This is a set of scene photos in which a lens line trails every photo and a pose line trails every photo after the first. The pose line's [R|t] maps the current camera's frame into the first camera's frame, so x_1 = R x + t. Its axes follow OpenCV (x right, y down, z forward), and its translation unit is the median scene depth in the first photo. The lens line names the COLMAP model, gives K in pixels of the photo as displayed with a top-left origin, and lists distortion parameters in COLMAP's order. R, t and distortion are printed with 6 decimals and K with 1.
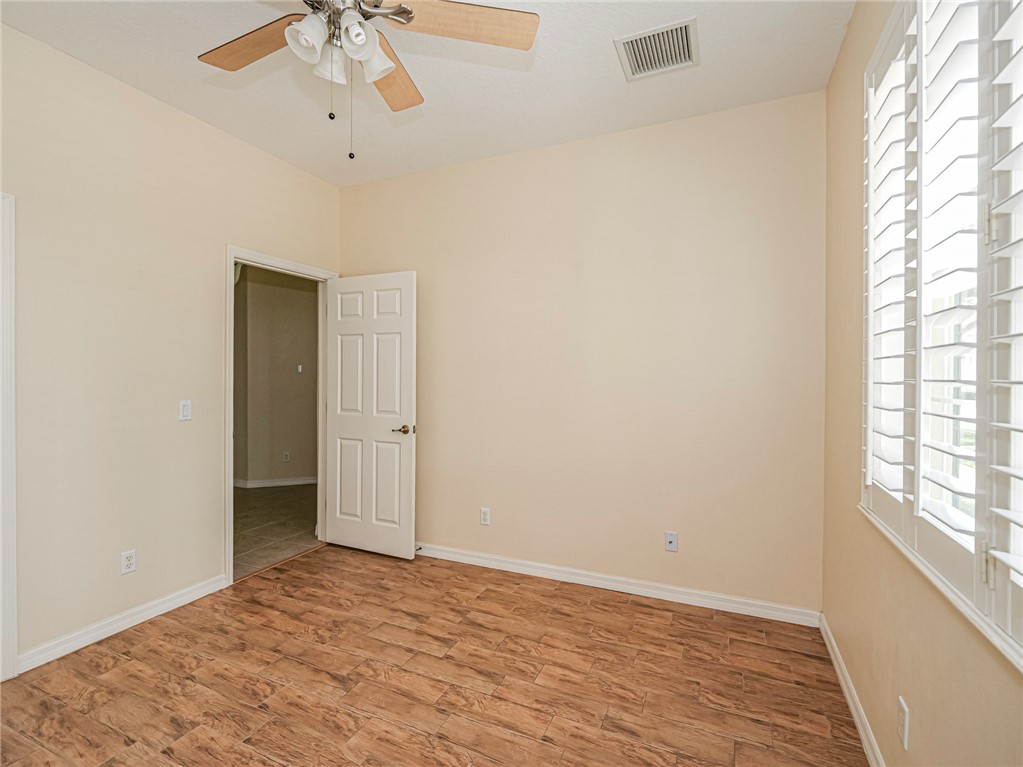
lens RADIAL K [[487.3, 0, 506.6], [0, 487.3, 378.9], [0, 0, 1]] dist [-0.003983, -0.000552]
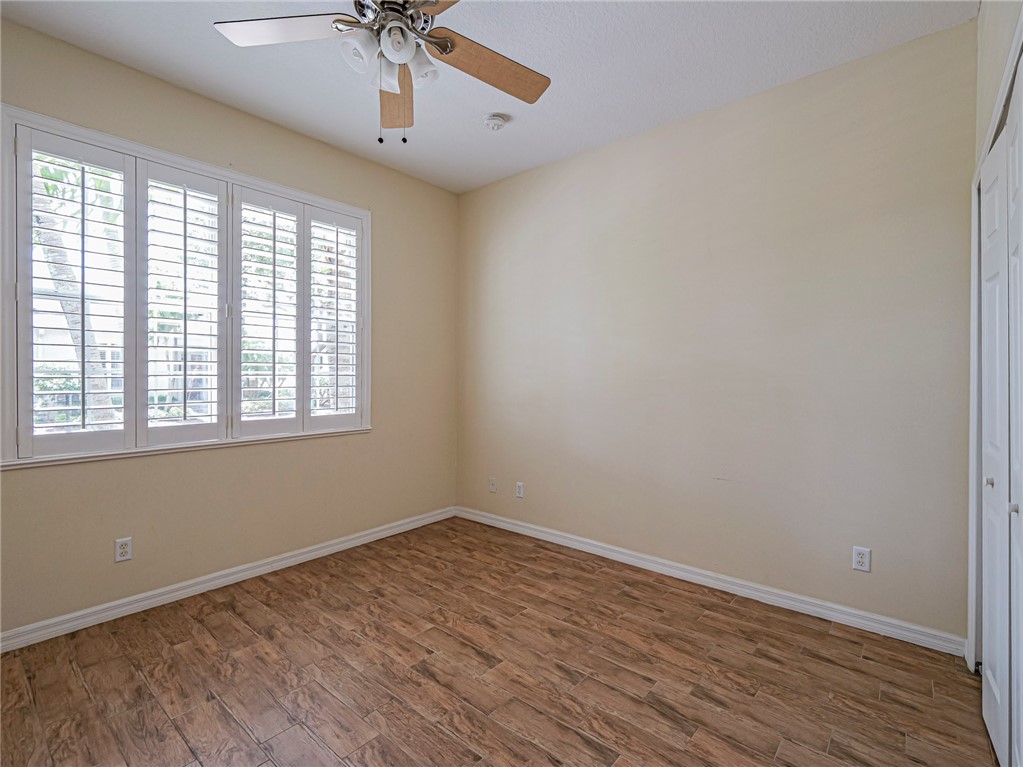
lens RADIAL K [[487.3, 0, 506.6], [0, 487.3, 378.9], [0, 0, 1]] dist [-0.003983, -0.000552]
pose [[-0.959703, -0.008900, 0.280875, -0.818128], [-0.005021, 0.999882, 0.014526, 0.029071], [-0.280971, 0.012531, -0.959634, 1.808502]]
